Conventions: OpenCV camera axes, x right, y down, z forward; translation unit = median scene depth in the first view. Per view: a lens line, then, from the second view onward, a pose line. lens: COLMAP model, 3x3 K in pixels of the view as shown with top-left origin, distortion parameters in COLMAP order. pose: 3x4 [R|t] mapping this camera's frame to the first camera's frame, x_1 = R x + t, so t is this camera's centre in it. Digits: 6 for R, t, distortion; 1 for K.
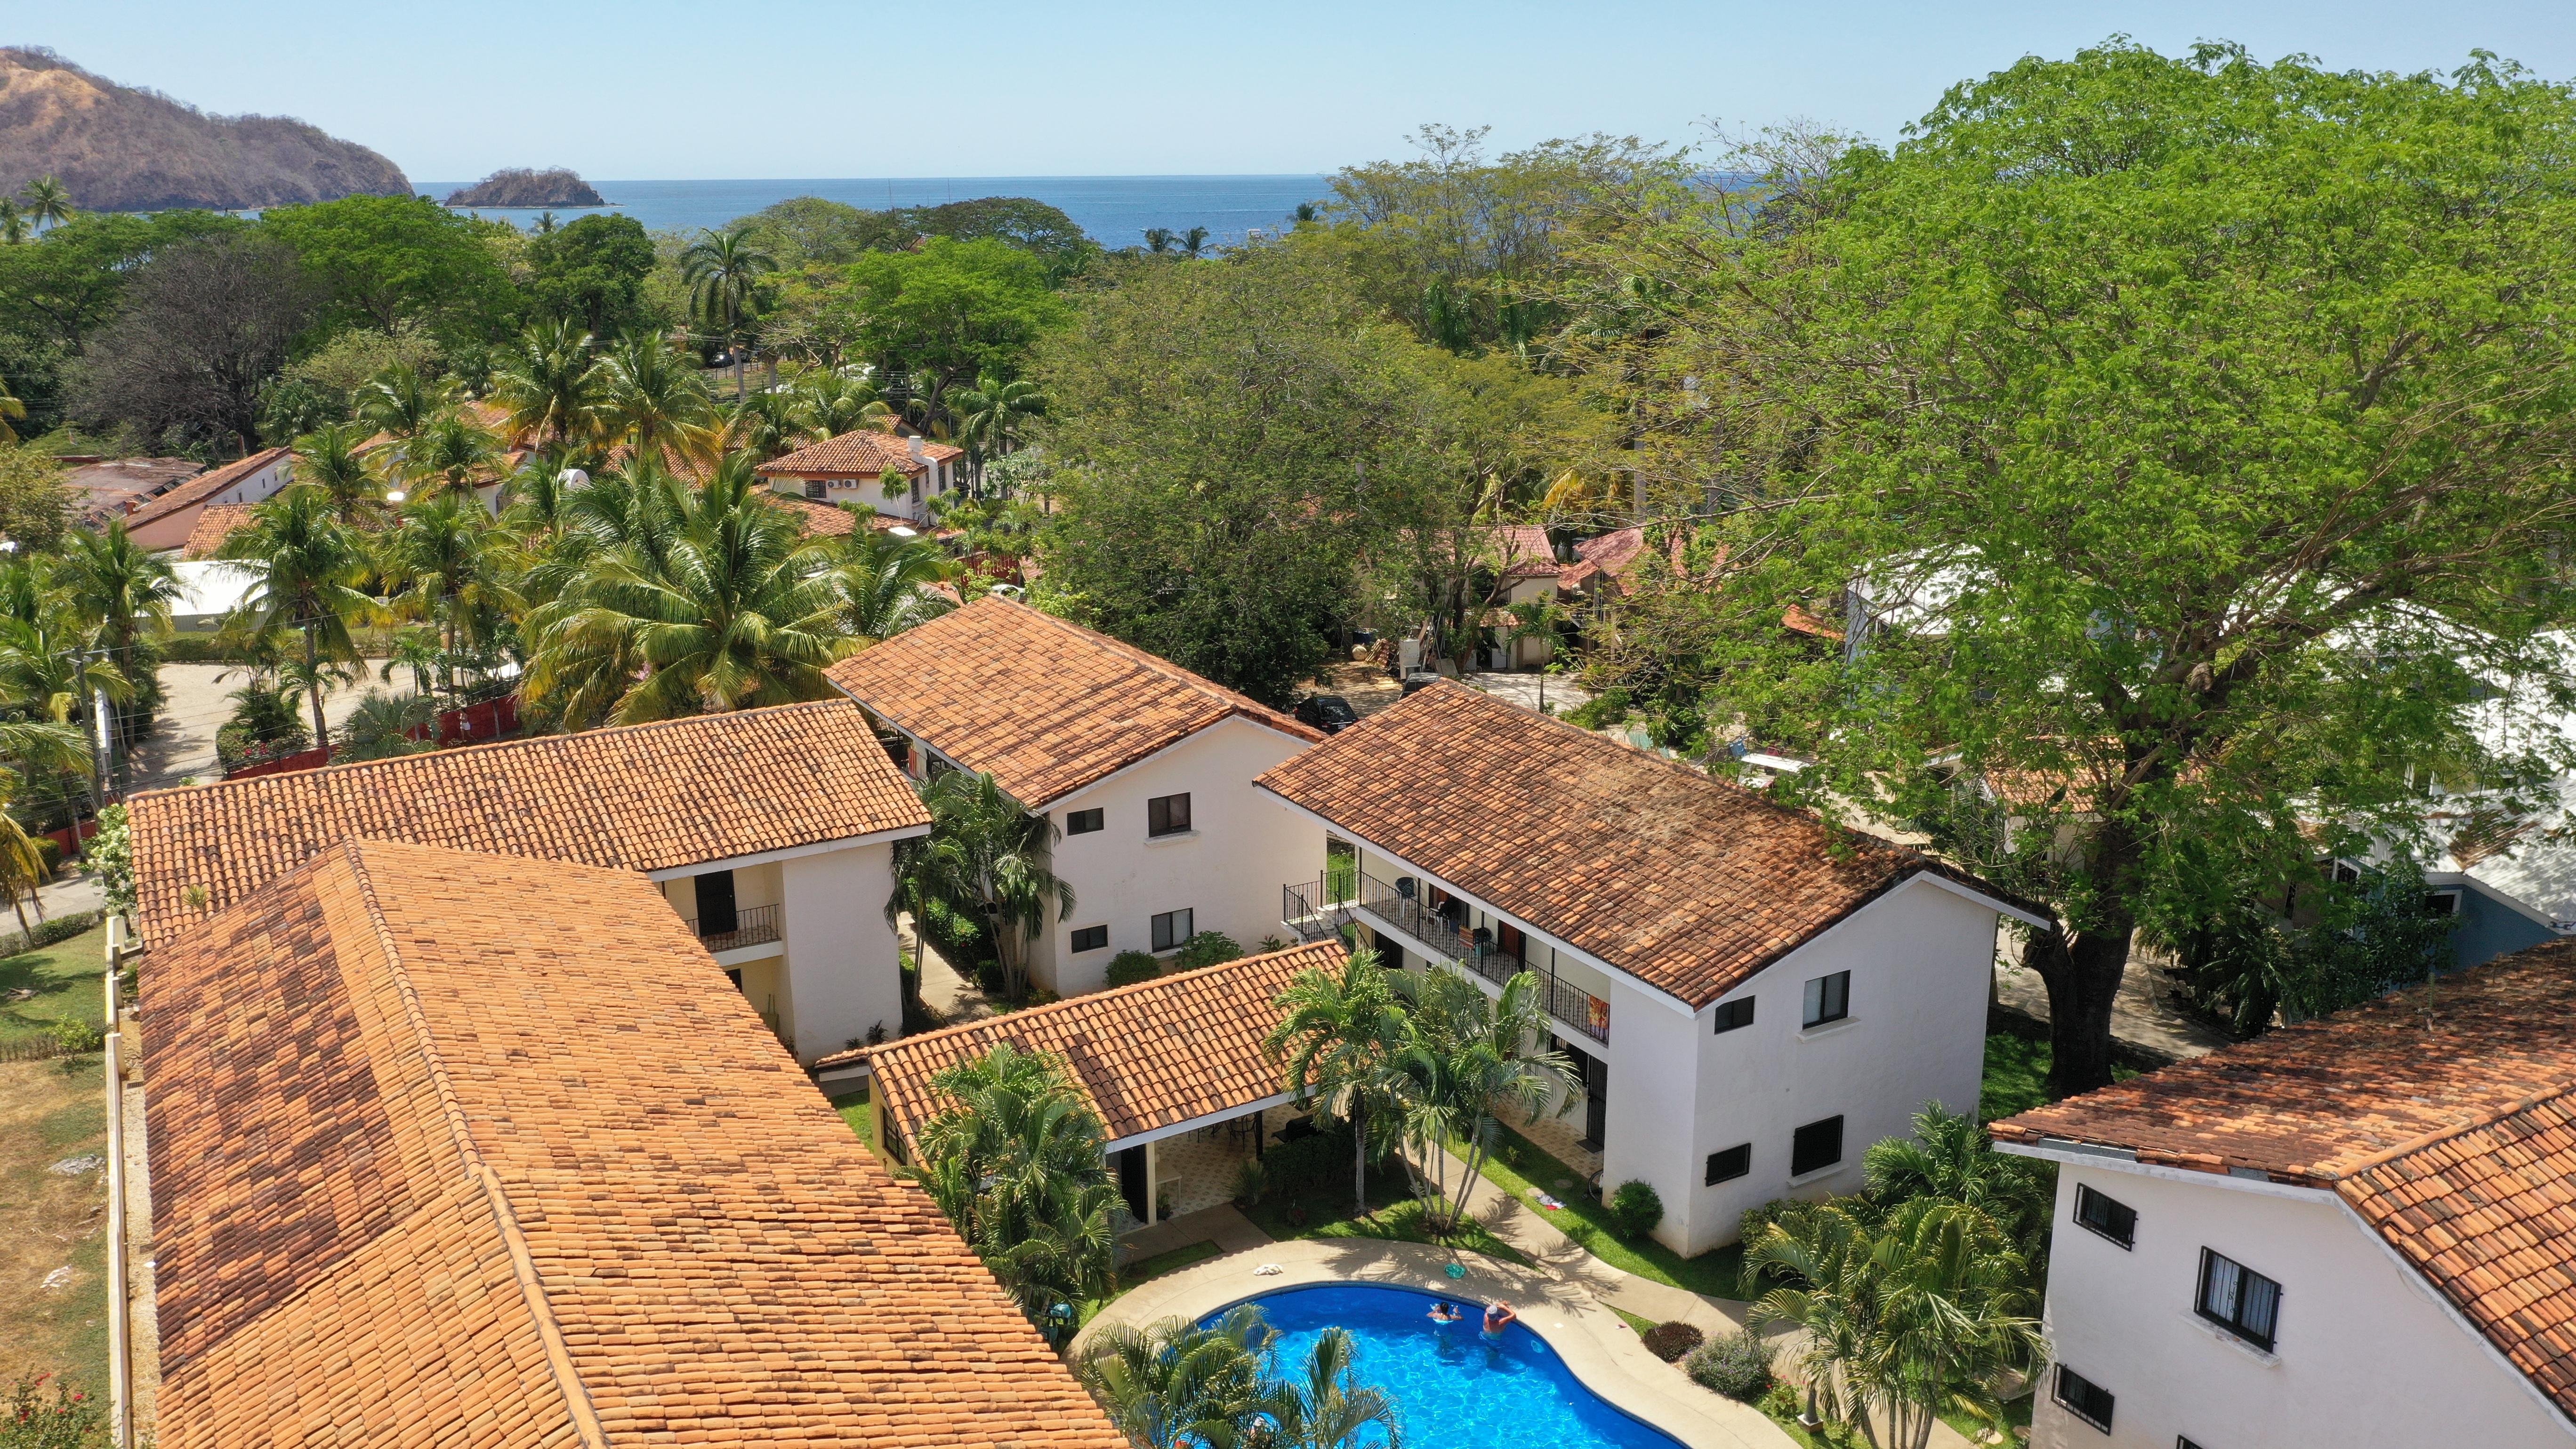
lens RADIAL K [[2032.0, 0, 1288.4], [0, 2032.0, 726.6], [0, 0, 1]] dist [-0.010004, 0.008414]
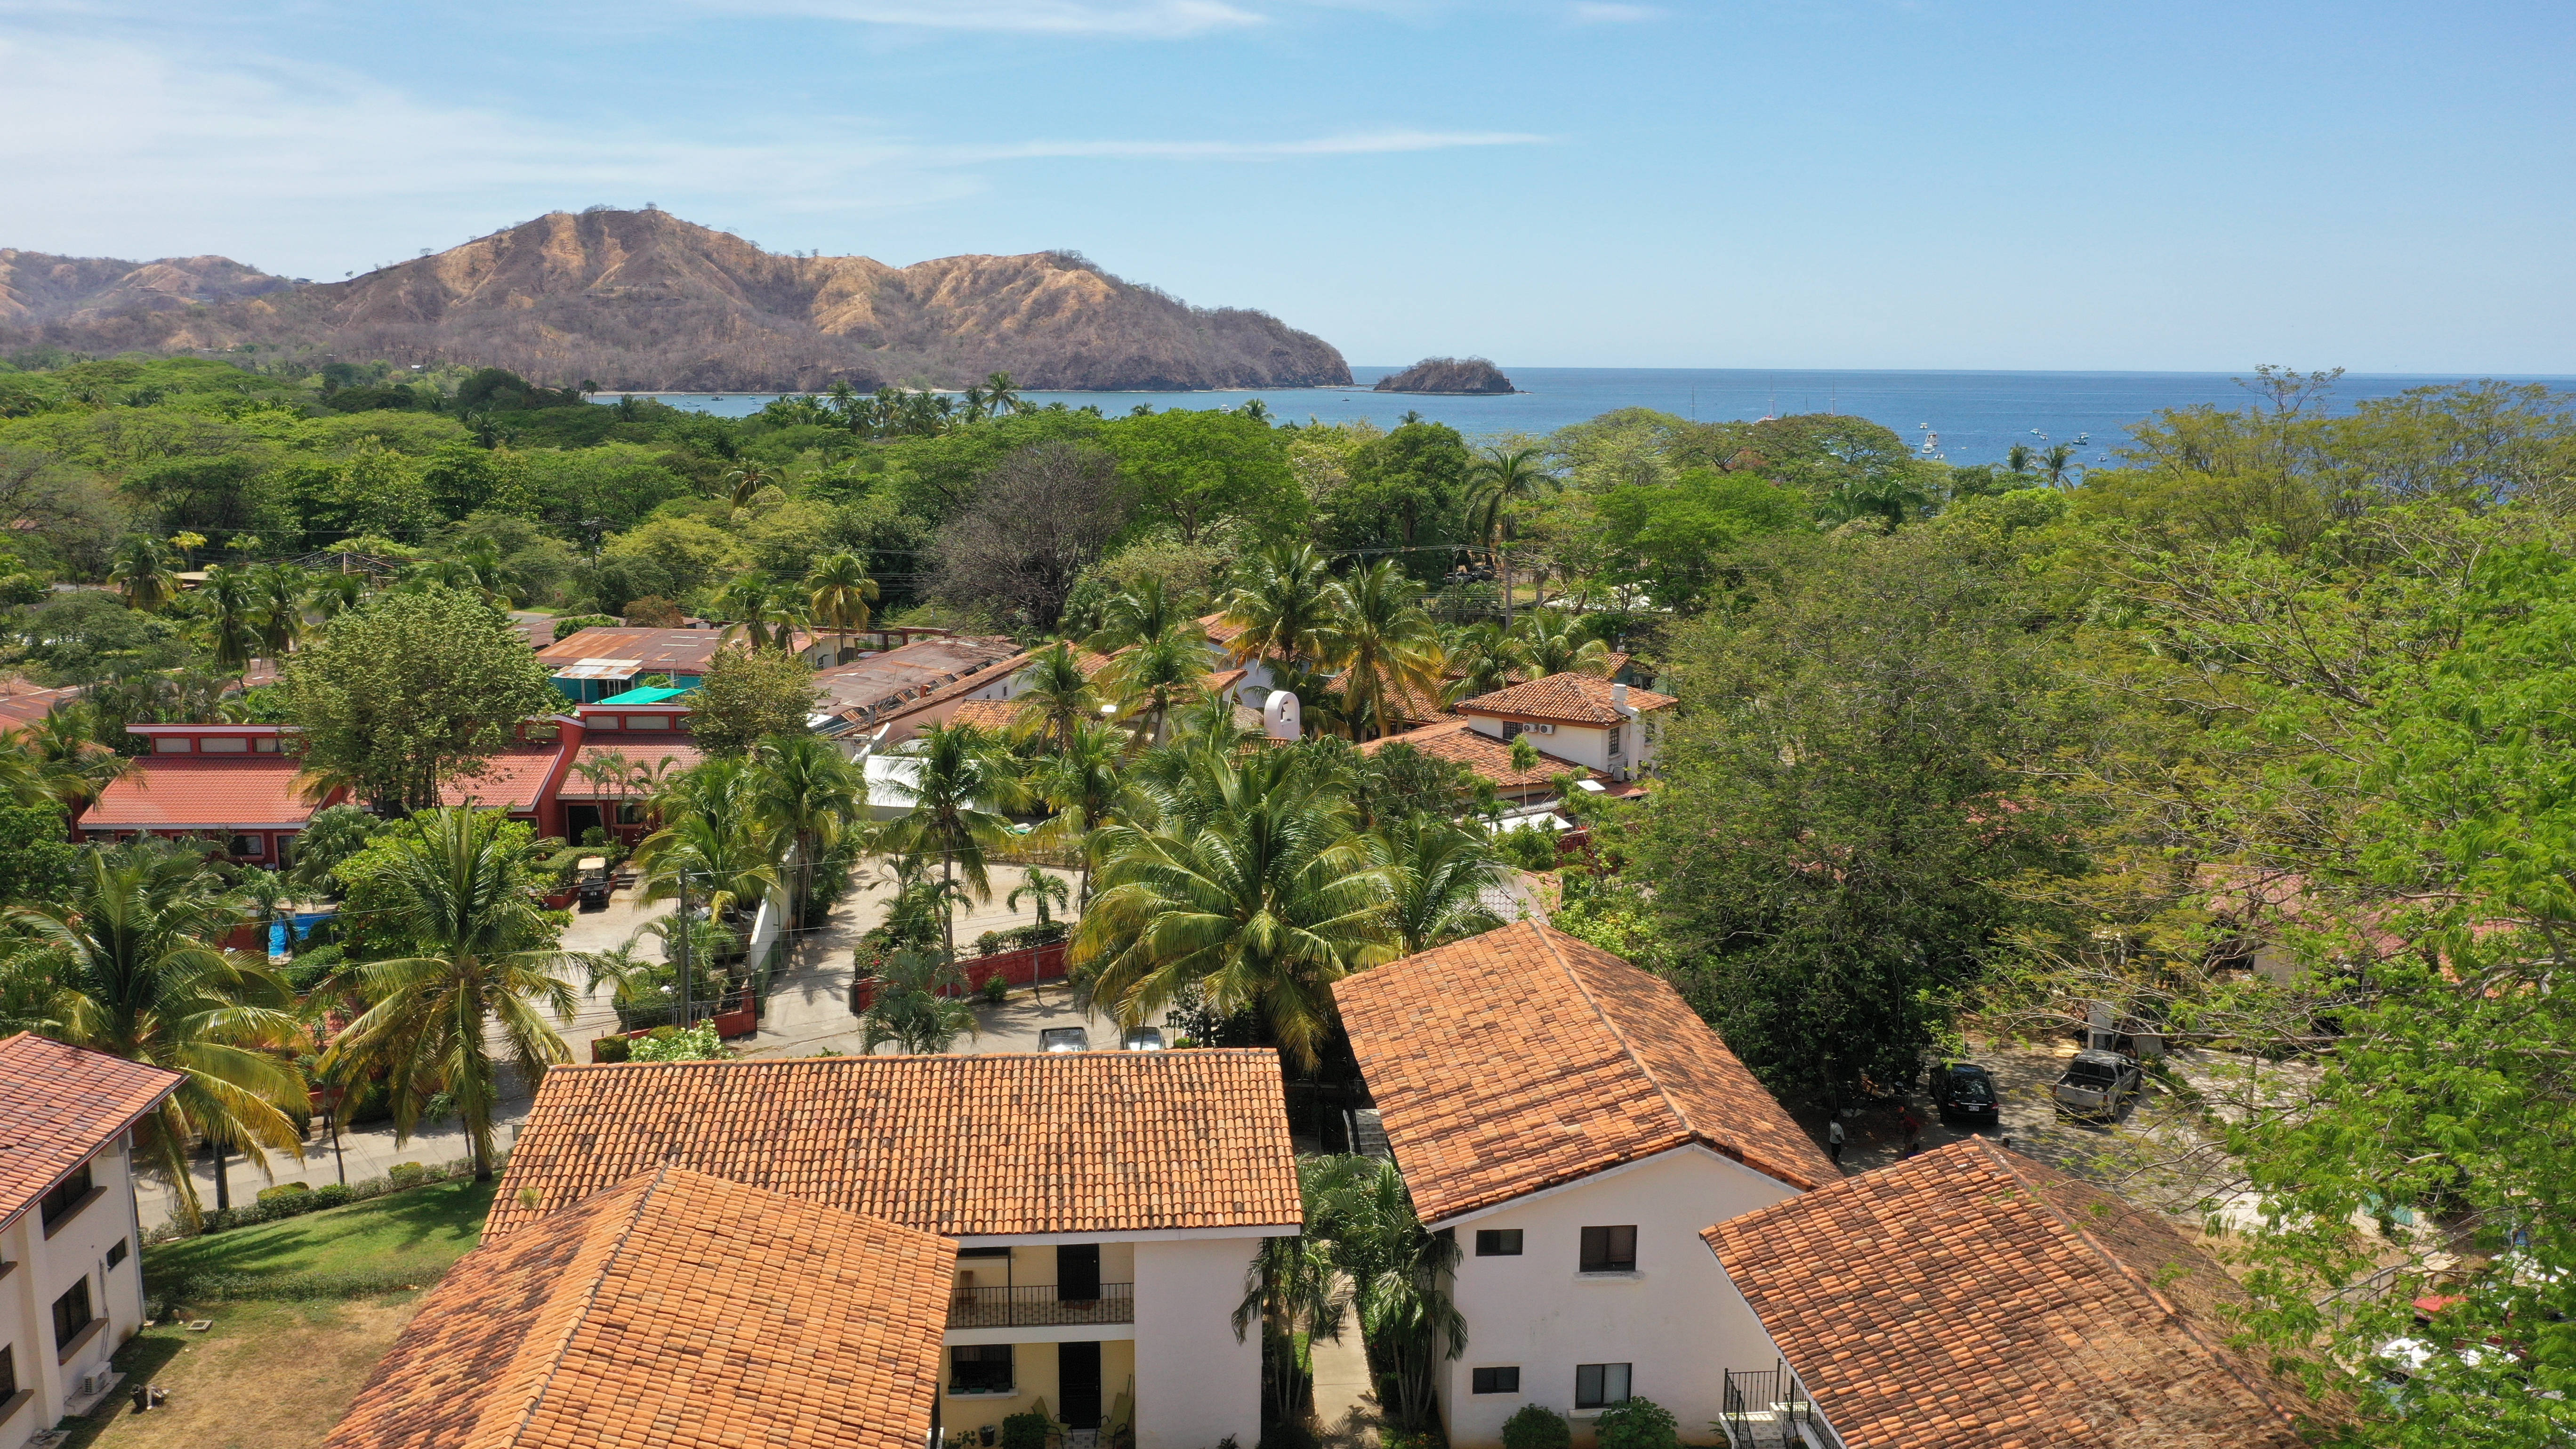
lens RADIAL K [[2032.0, 0, 1288.1], [0, 2032.0, 721.1], [0, 0, 1]] dist [-0.010004, 0.008414]
pose [[0.907136, 0.086422, -0.411869, 0.144618], [-0.123452, 0.990277, -0.064111, -0.099778], [0.402324, 0.109004, 0.908985, 0.169065]]
